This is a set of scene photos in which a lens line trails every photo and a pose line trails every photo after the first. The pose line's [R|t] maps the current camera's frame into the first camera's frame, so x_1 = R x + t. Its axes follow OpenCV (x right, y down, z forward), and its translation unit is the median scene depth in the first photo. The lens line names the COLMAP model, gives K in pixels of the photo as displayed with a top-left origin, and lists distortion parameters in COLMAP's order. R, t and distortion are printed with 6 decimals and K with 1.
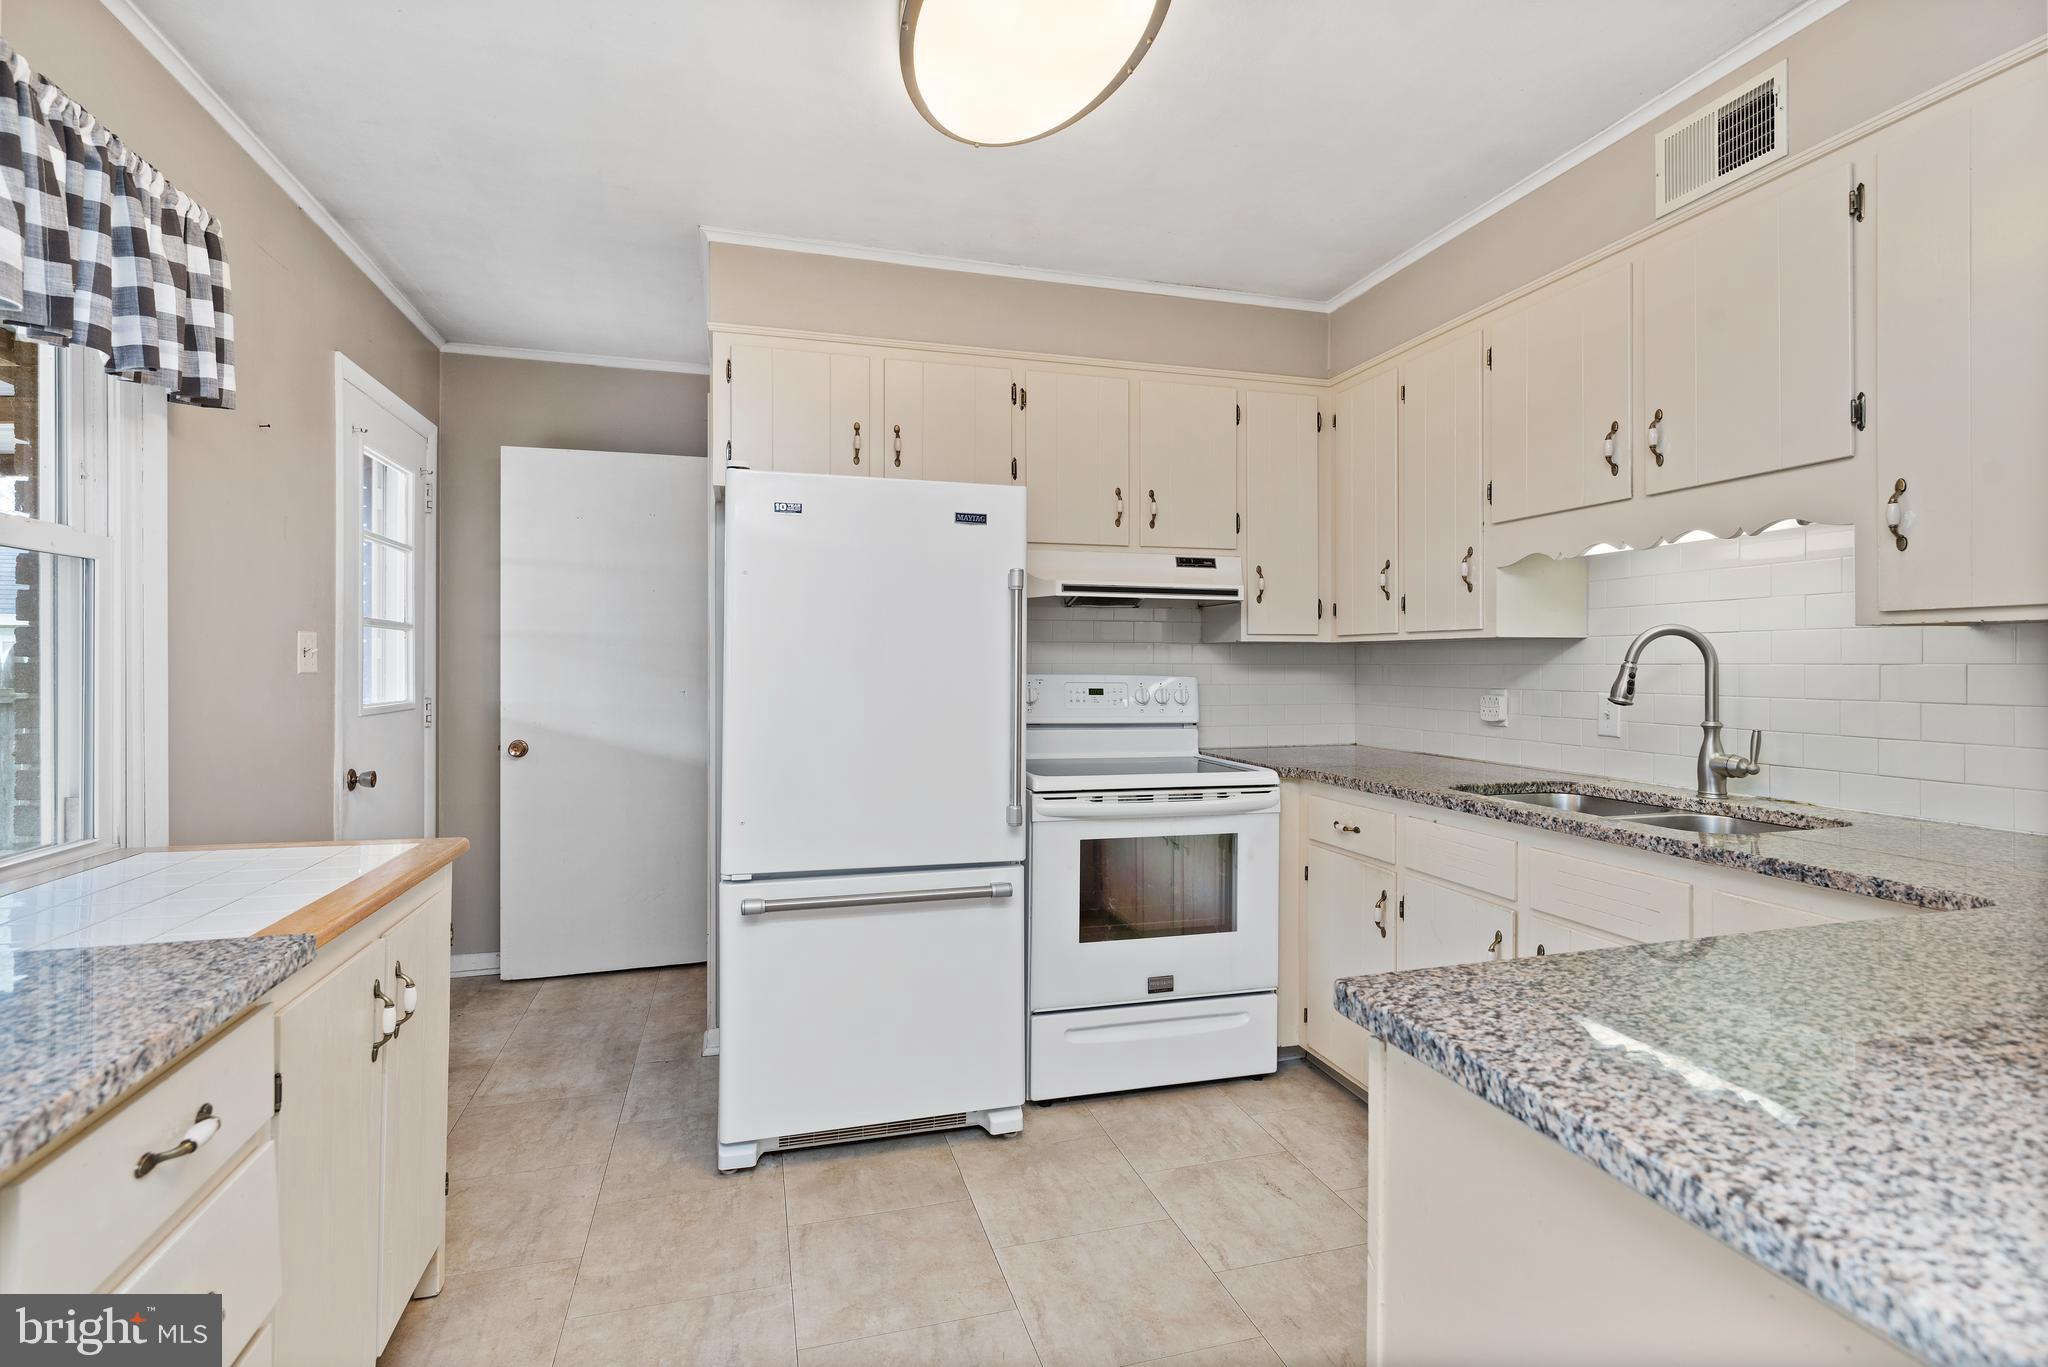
lens RADIAL K [[998.0, 0, 1039.2], [0, 998.0, 670.9], [0, 0, 1]] dist [0.011624, 0.000818]
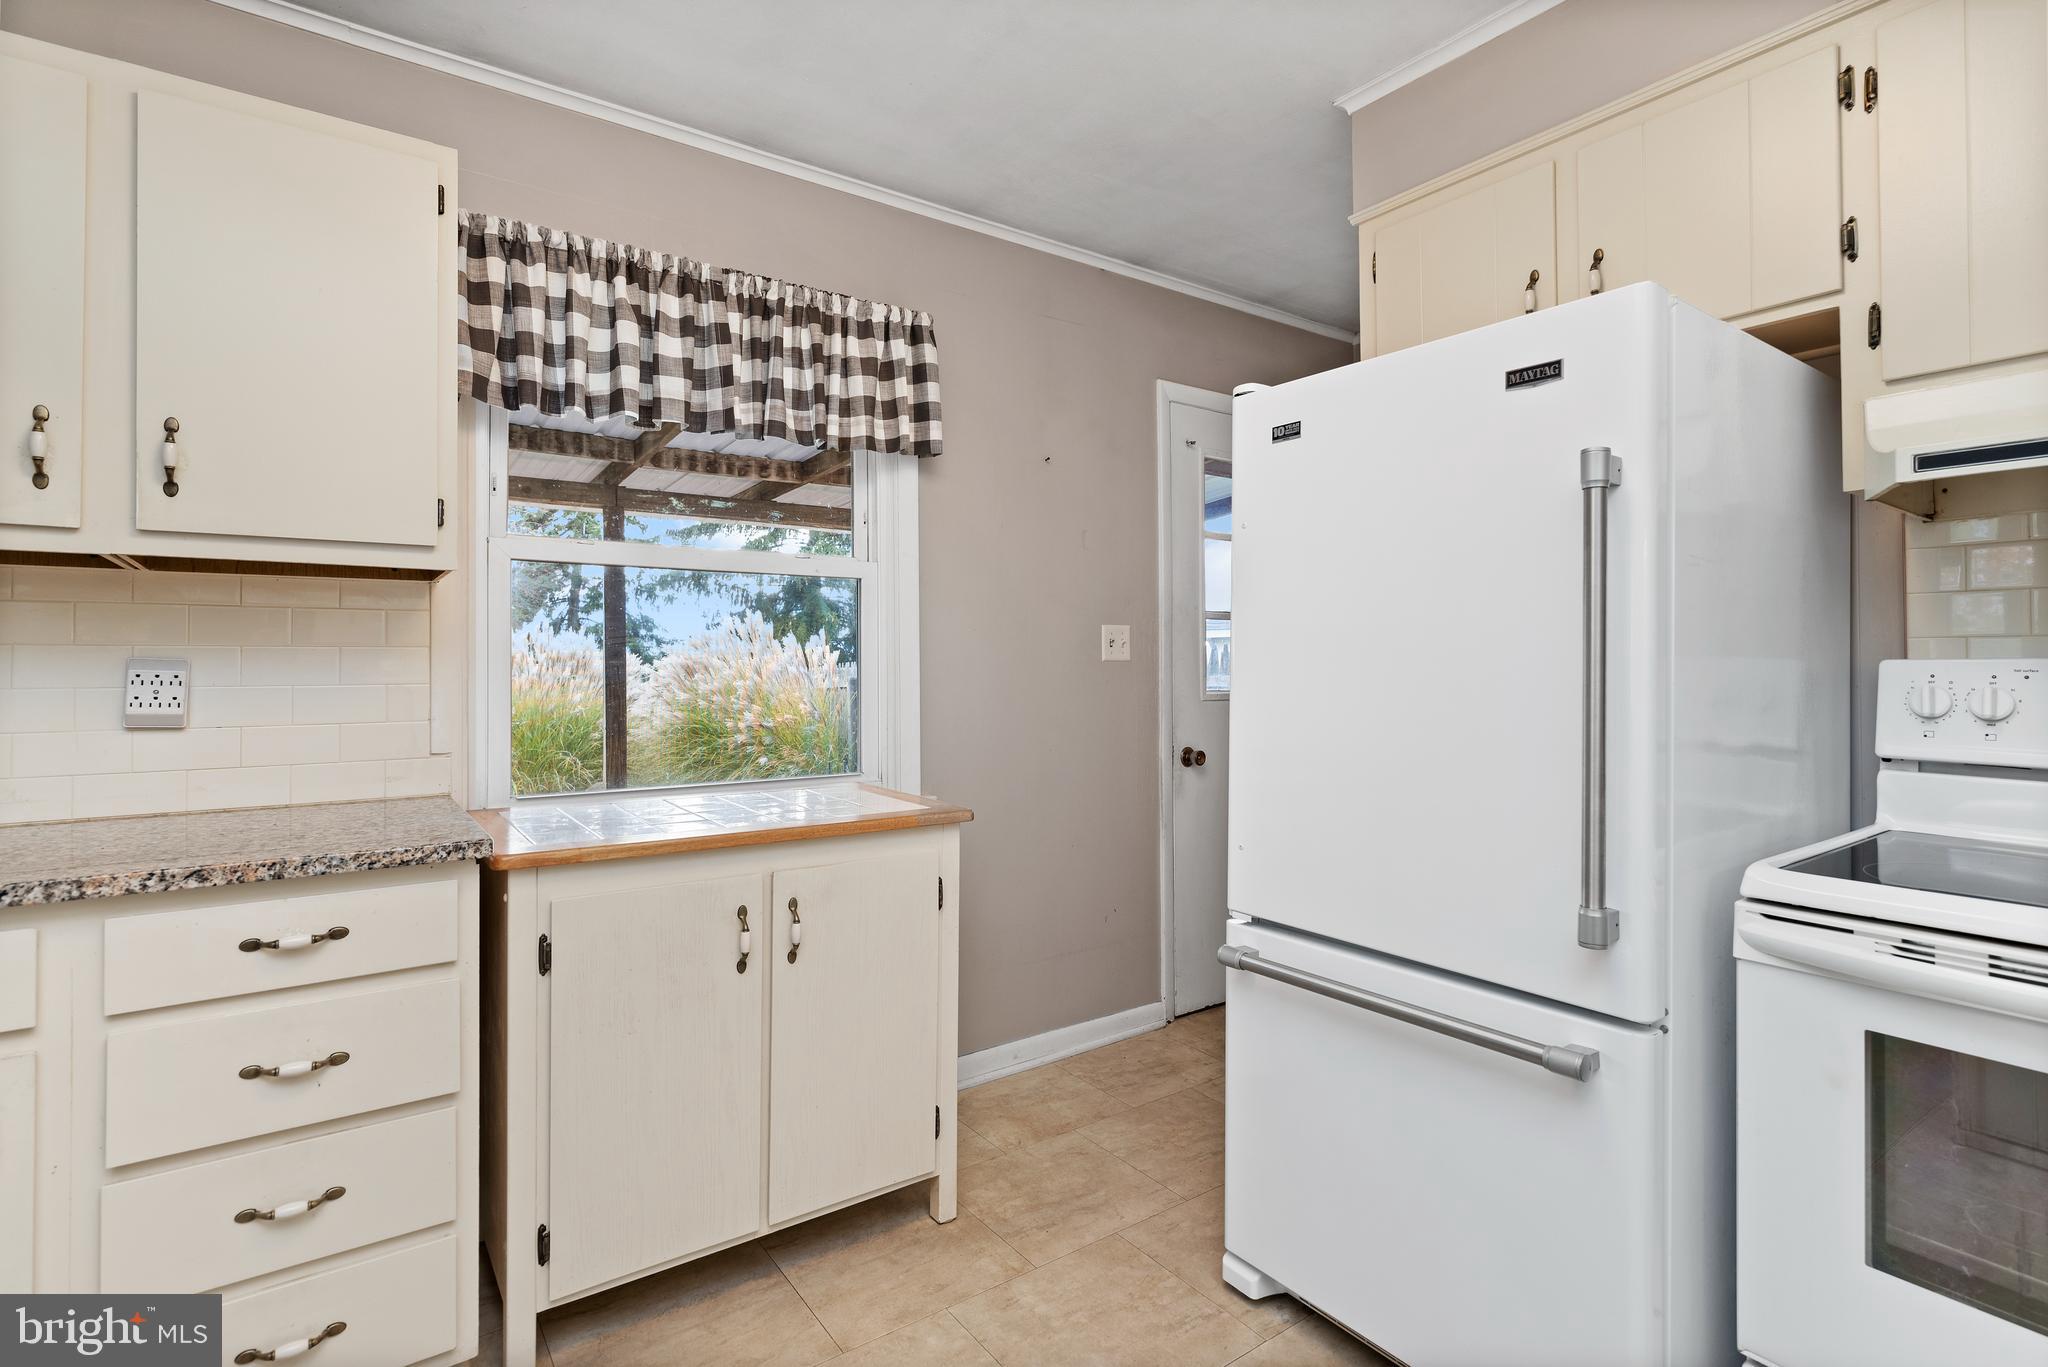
lens RADIAL K [[998.0, 0, 1025.5], [0, 998.0, 662.4], [0, 0, 1]] dist [0.011624, 0.000818]
pose [[0.339876, -0.007694, -0.940439, 0.362562], [-0.006993, 0.999918, -0.010708, 0.016255], [0.940444, 0.010216, 0.339794, 0.546393]]
